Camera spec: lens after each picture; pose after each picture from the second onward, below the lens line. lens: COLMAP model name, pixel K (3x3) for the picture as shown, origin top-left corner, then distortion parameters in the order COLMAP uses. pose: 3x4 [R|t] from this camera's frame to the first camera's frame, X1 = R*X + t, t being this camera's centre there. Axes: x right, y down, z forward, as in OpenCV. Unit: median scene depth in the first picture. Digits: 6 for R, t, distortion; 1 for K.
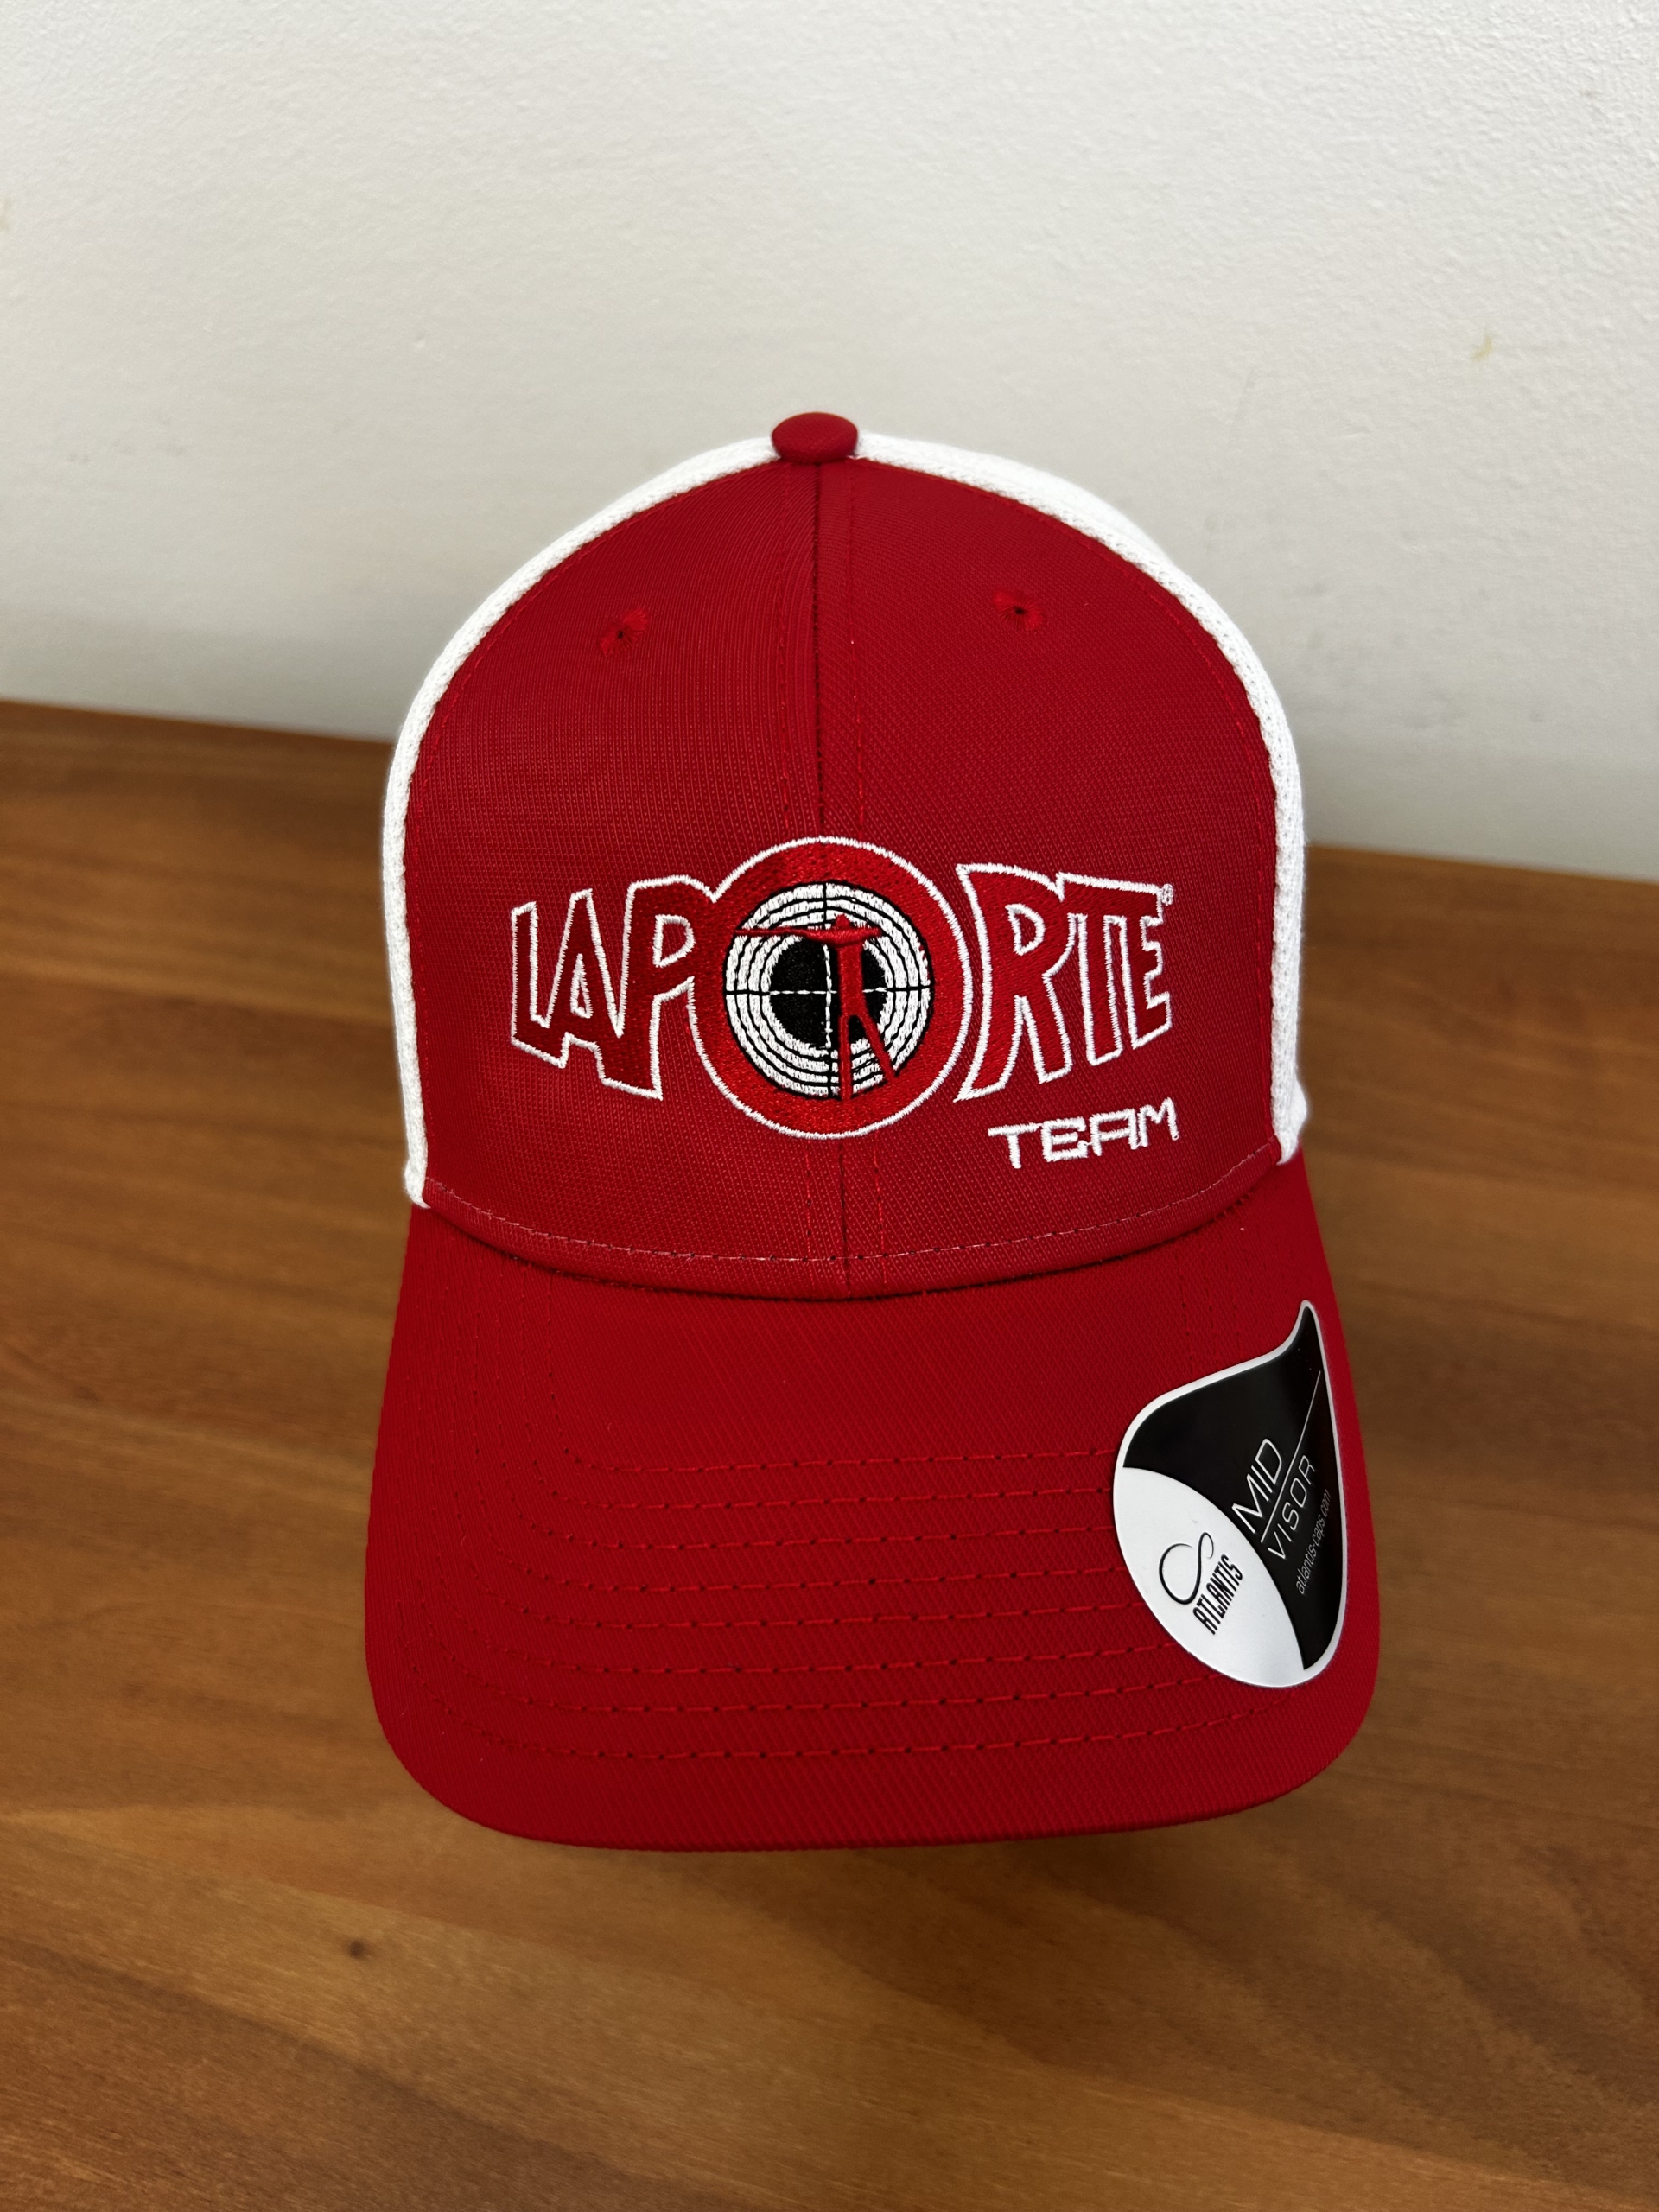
lens RADIAL K [[1744.7, 0, 836.5], [0, 1744.7, 1129.2], [0, 0, 1]] dist [0.020458, -0.044164]
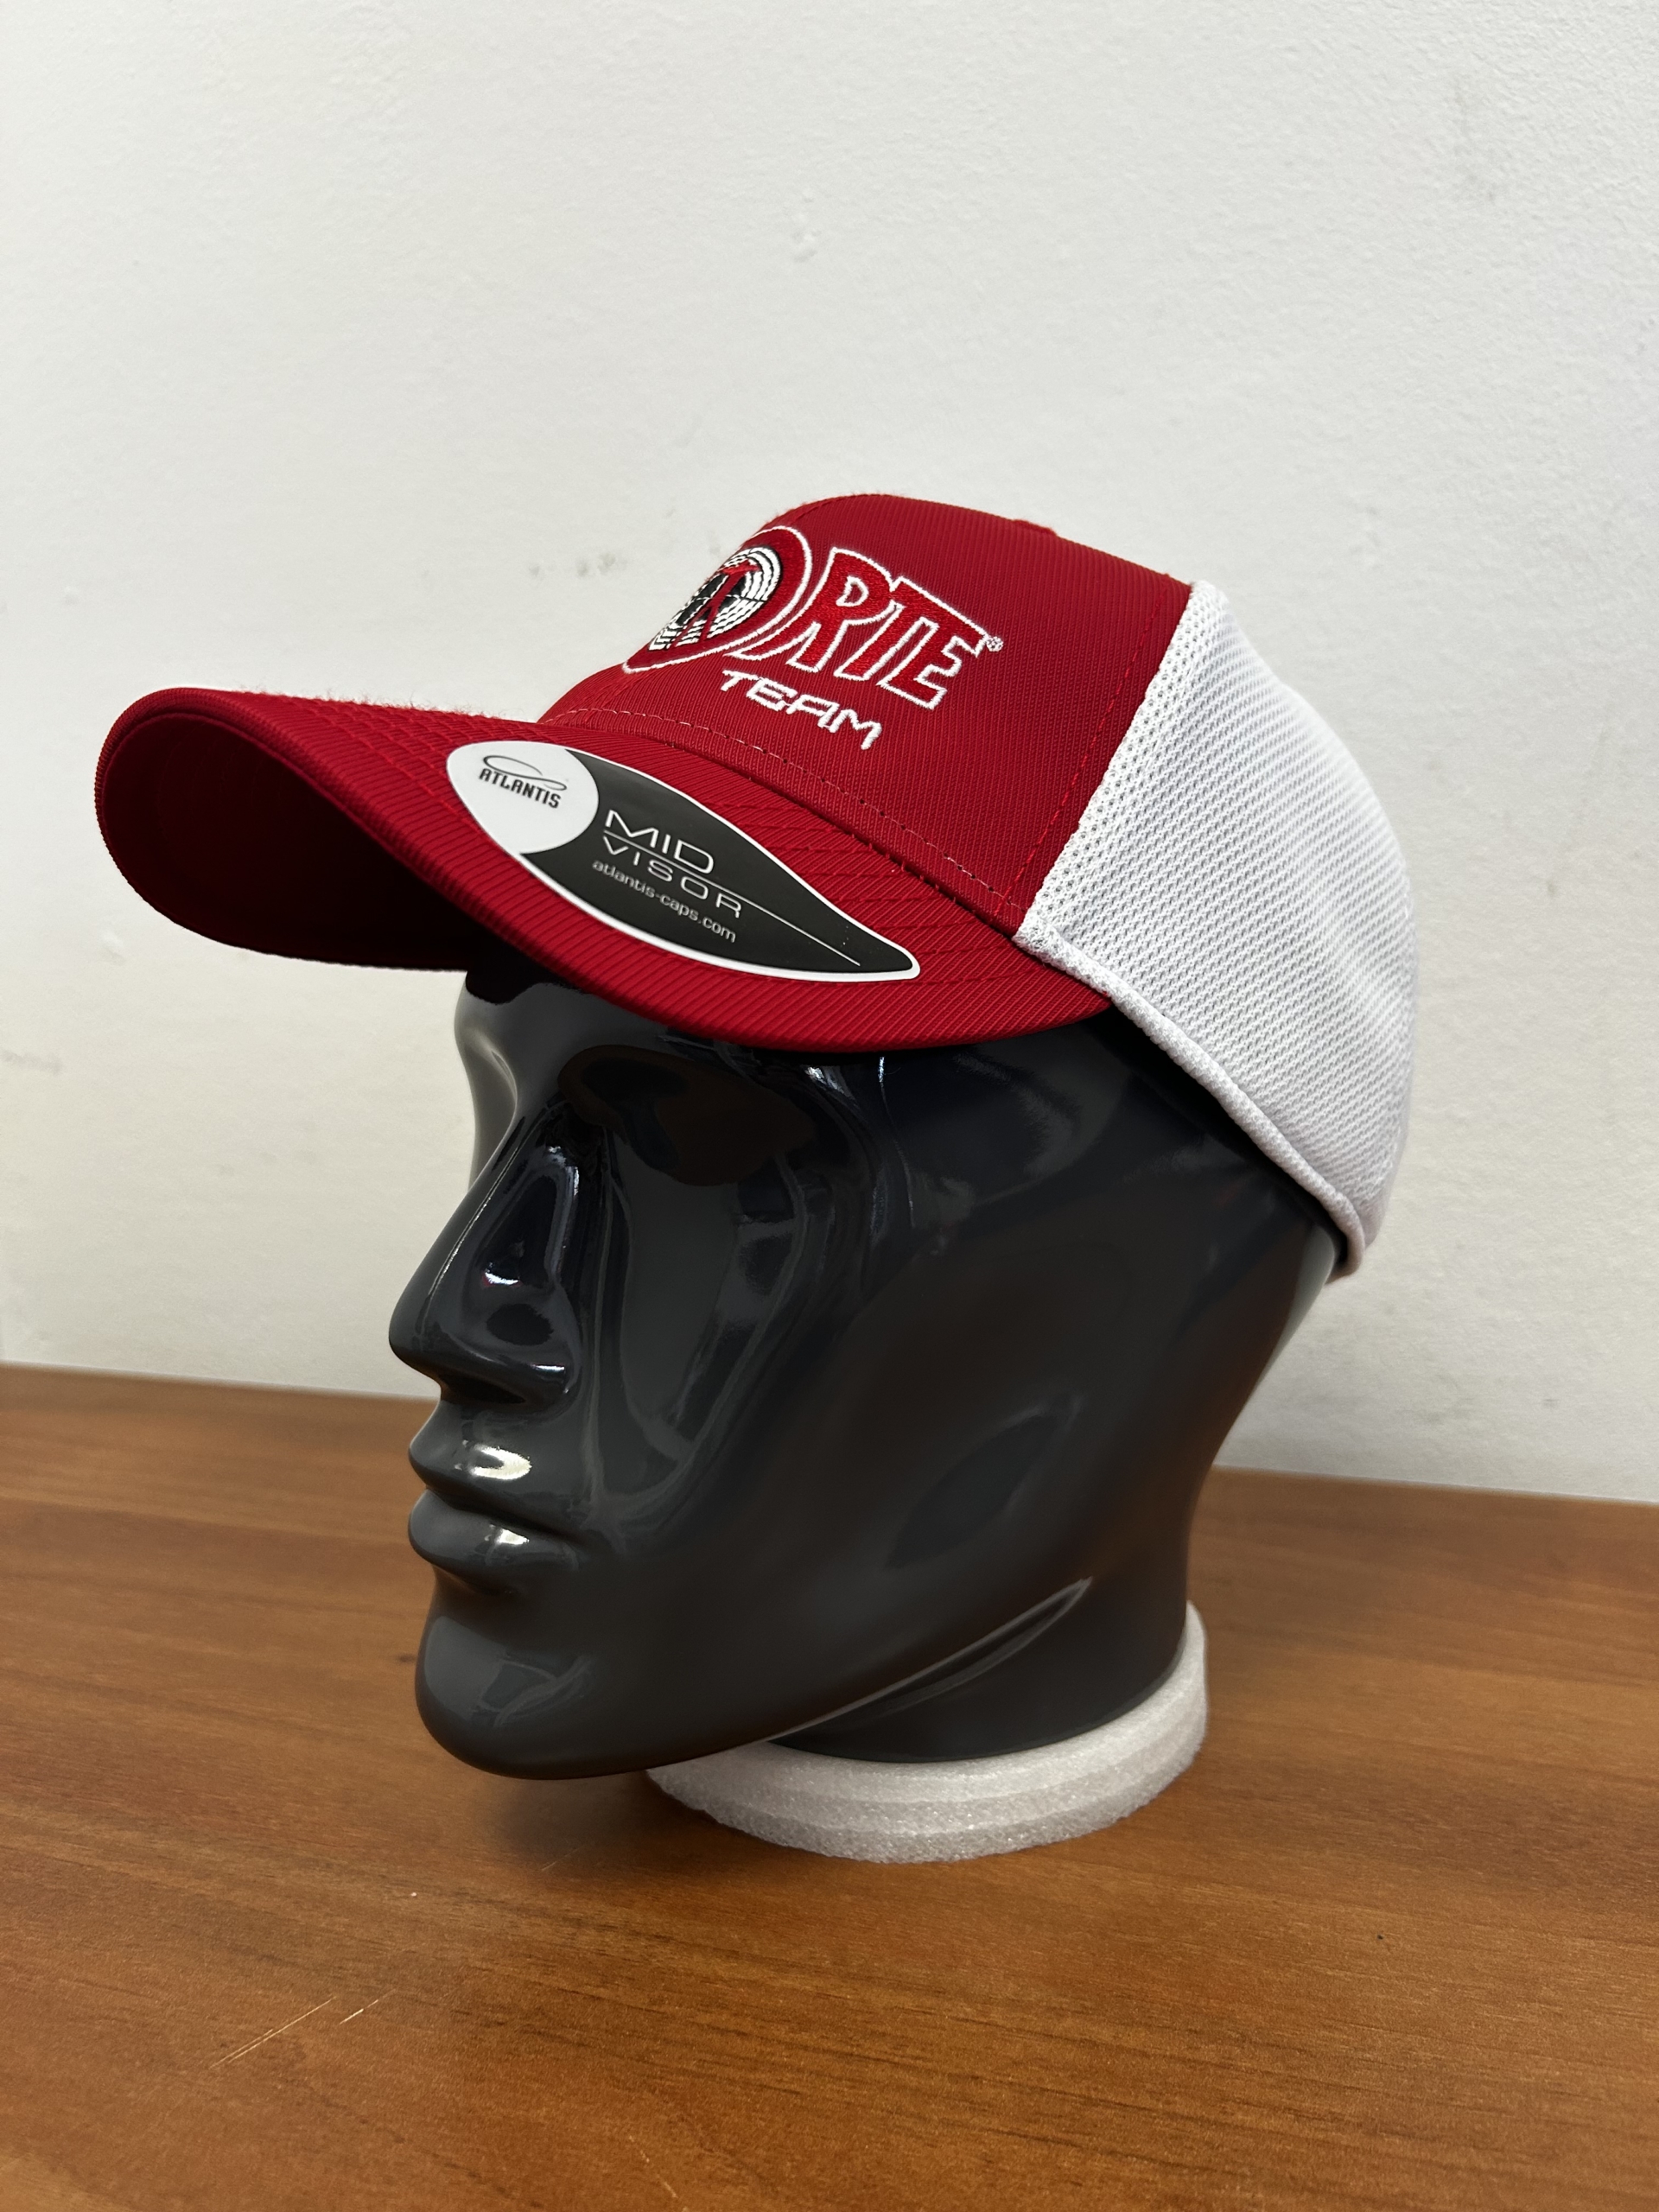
lens RADIAL K [[1731.3, 0, 813.7], [0, 1731.3, 1118.7], [0, 0, 1]] dist [0.044820, -0.076665]
pose [[0.991990, 0.062232, -0.109921, 0.119356], [-0.124384, 0.632863, -0.764207, 0.623030], [0.022007, 0.771758, 0.635535, 0.332672]]
